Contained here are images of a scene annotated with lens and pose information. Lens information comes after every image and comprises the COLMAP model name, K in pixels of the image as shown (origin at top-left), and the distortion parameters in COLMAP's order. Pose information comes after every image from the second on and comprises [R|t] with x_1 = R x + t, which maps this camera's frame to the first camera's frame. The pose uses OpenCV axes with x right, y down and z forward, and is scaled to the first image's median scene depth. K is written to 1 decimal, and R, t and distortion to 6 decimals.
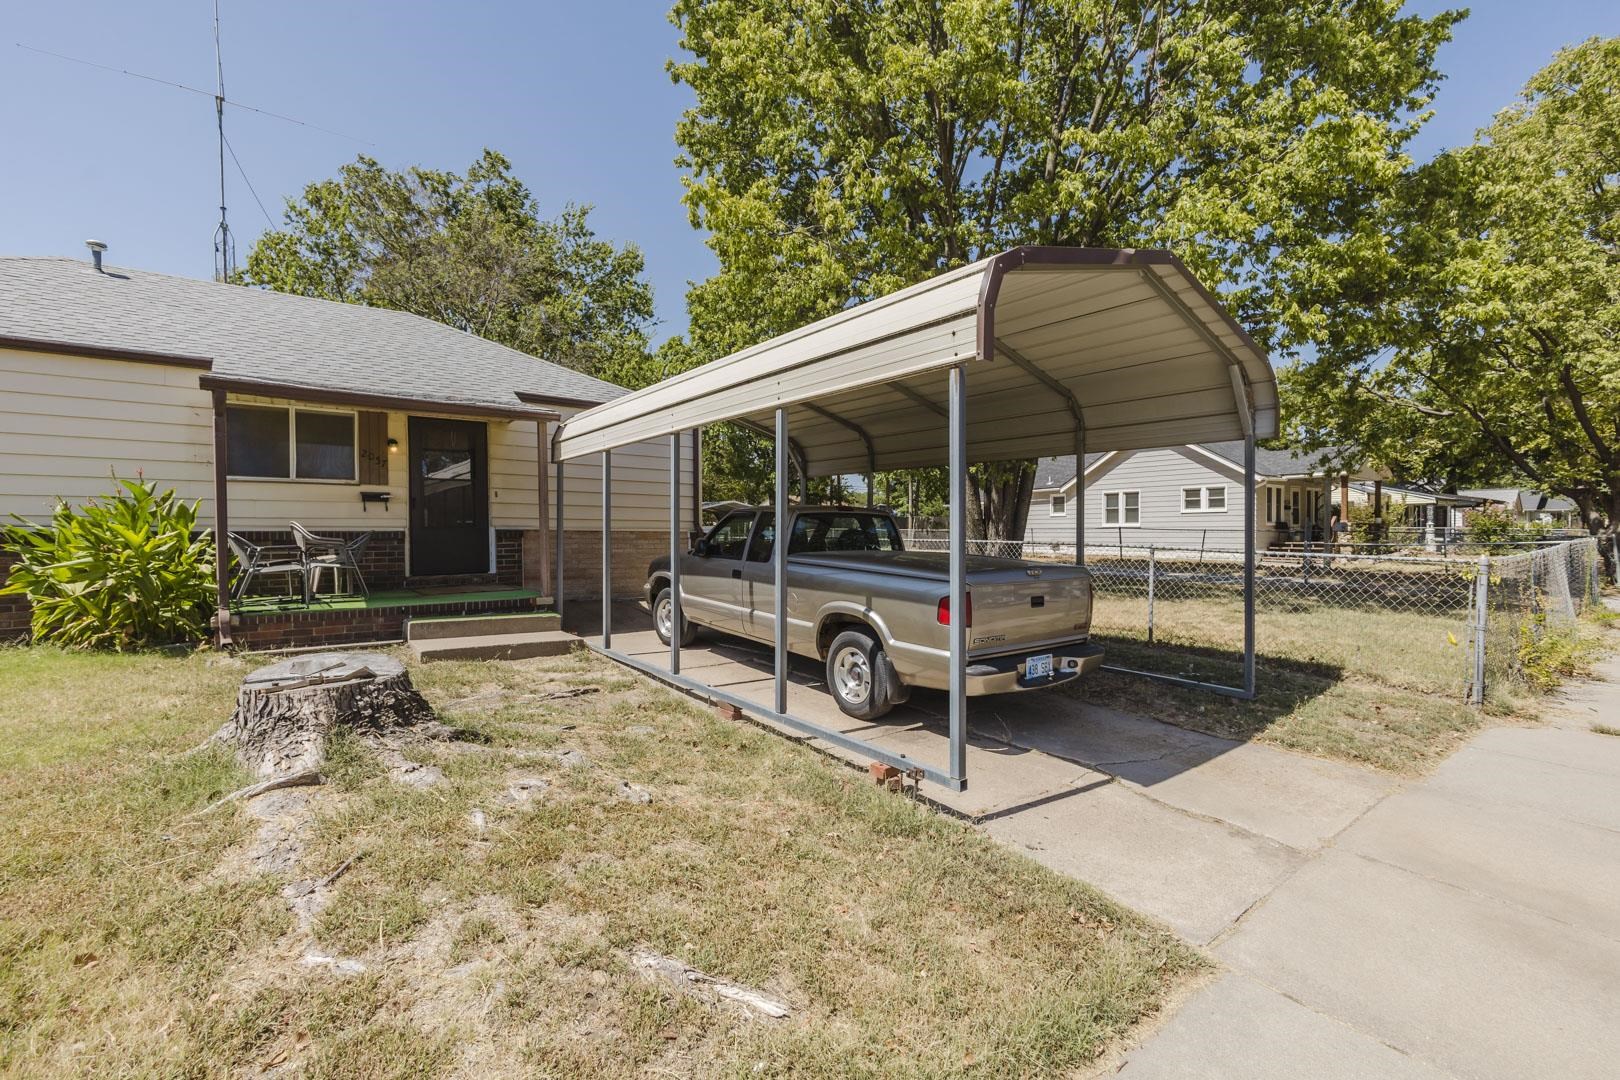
lens RADIAL K [[696.7, 0, 808.7], [0, 696.7, 537.1], [0, 0, 1]] dist [-0.008677, 0.000164]
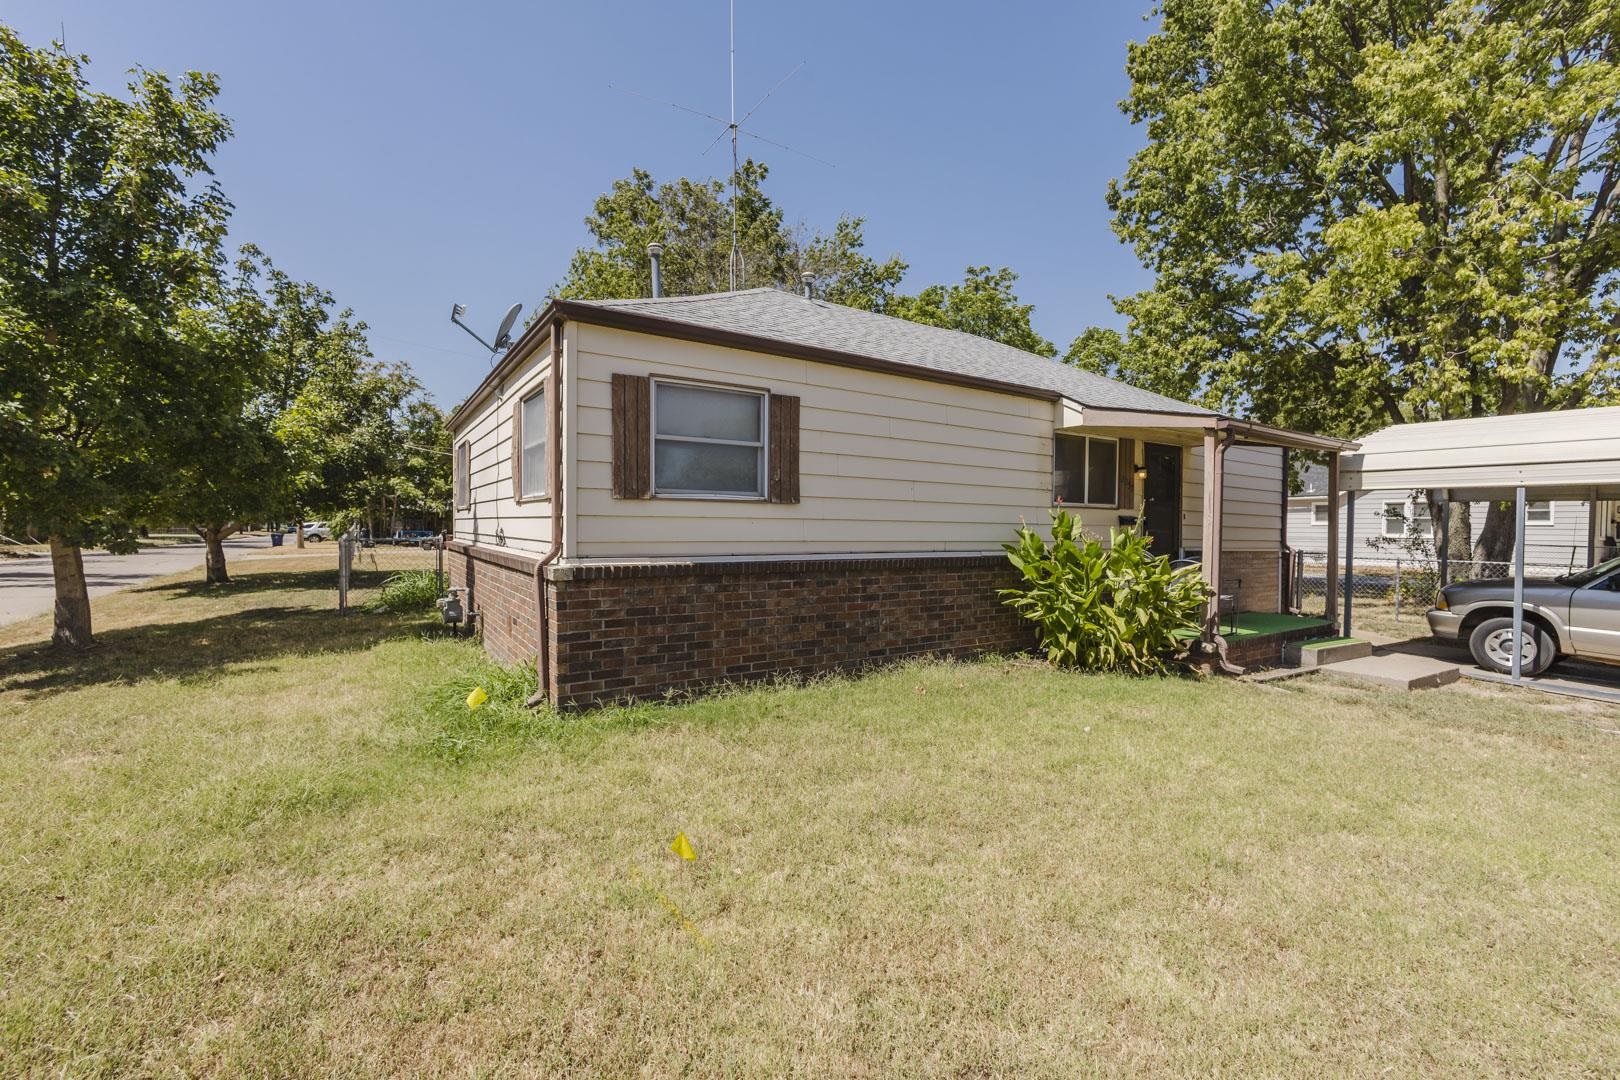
lens RADIAL K [[696.7, 0, 815.2], [0, 696.7, 540.4], [0, 0, 1]] dist [-0.008677, 0.000164]
pose [[0.997048, 0.014800, -0.075334, -1.721526], [-0.014081, 0.999850, 0.010054, -0.053995], [0.075472, -0.008964, 0.997108, -0.122249]]
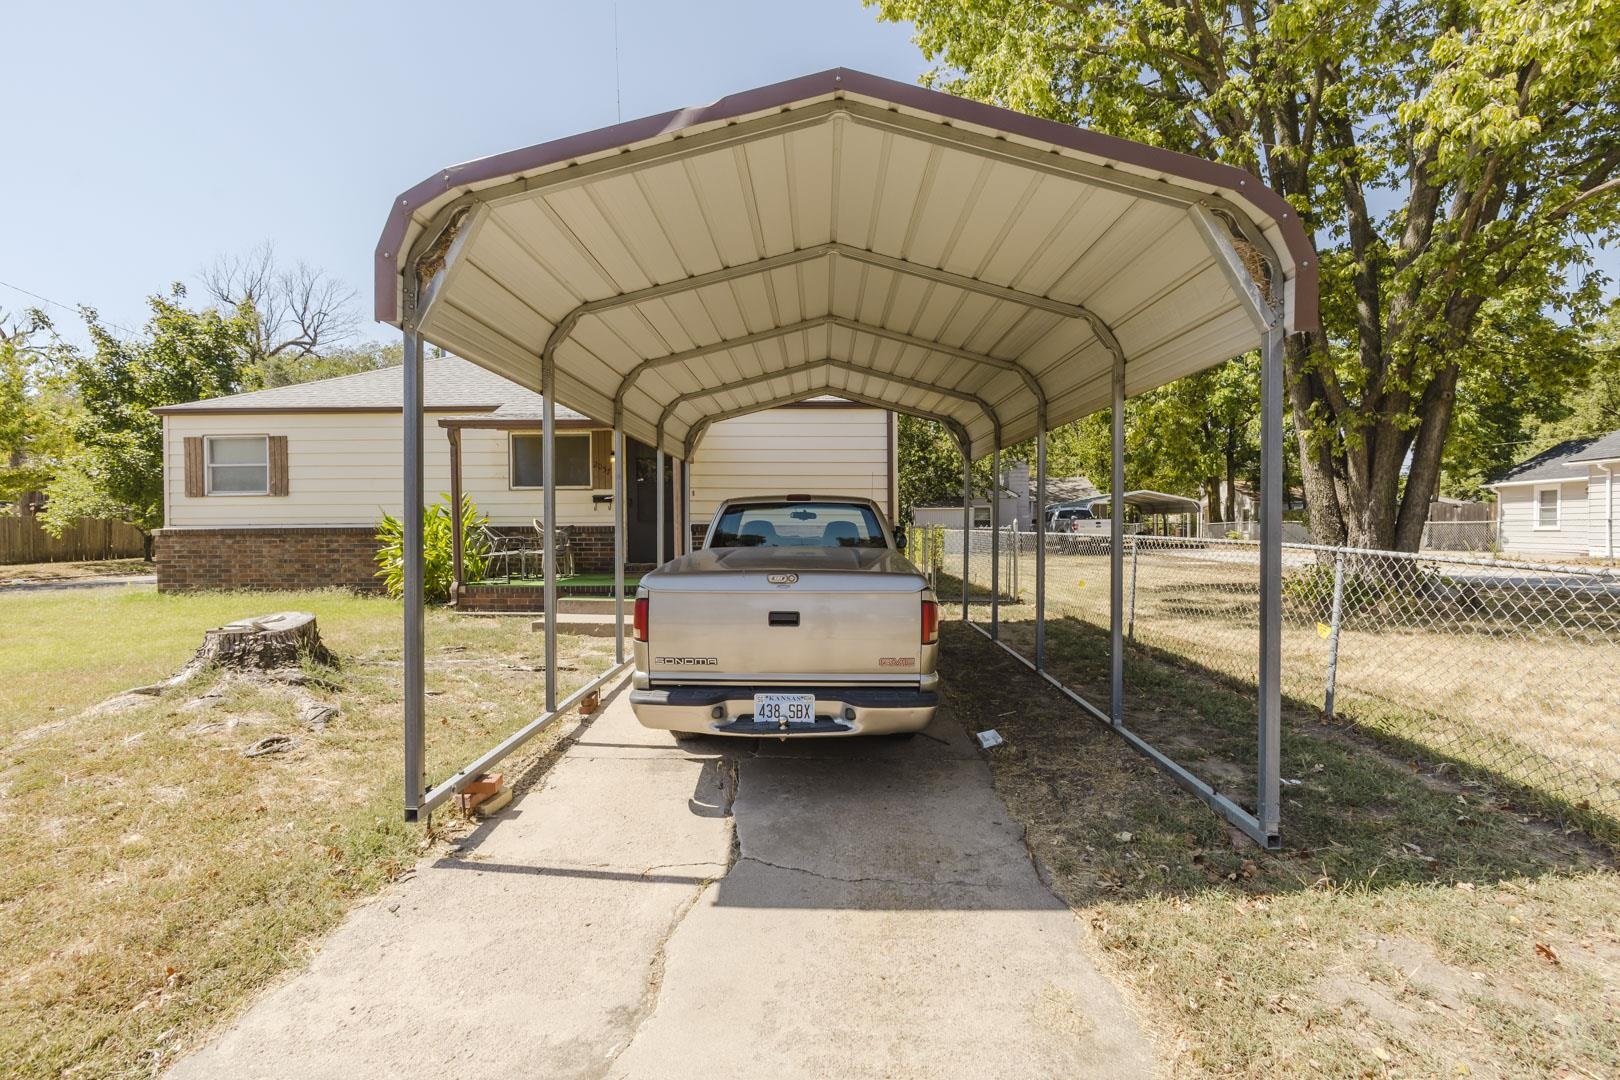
lens RADIAL K [[696.7, 0, 806.7], [0, 696.7, 537.2], [0, 0, 1]] dist [-0.008677, 0.000164]
pose [[0.778810, 0.006966, -0.627221, 0.771783], [-0.001944, 0.999960, 0.008692, 0.000603], [0.627257, -0.005550, 0.778792, 0.429293]]
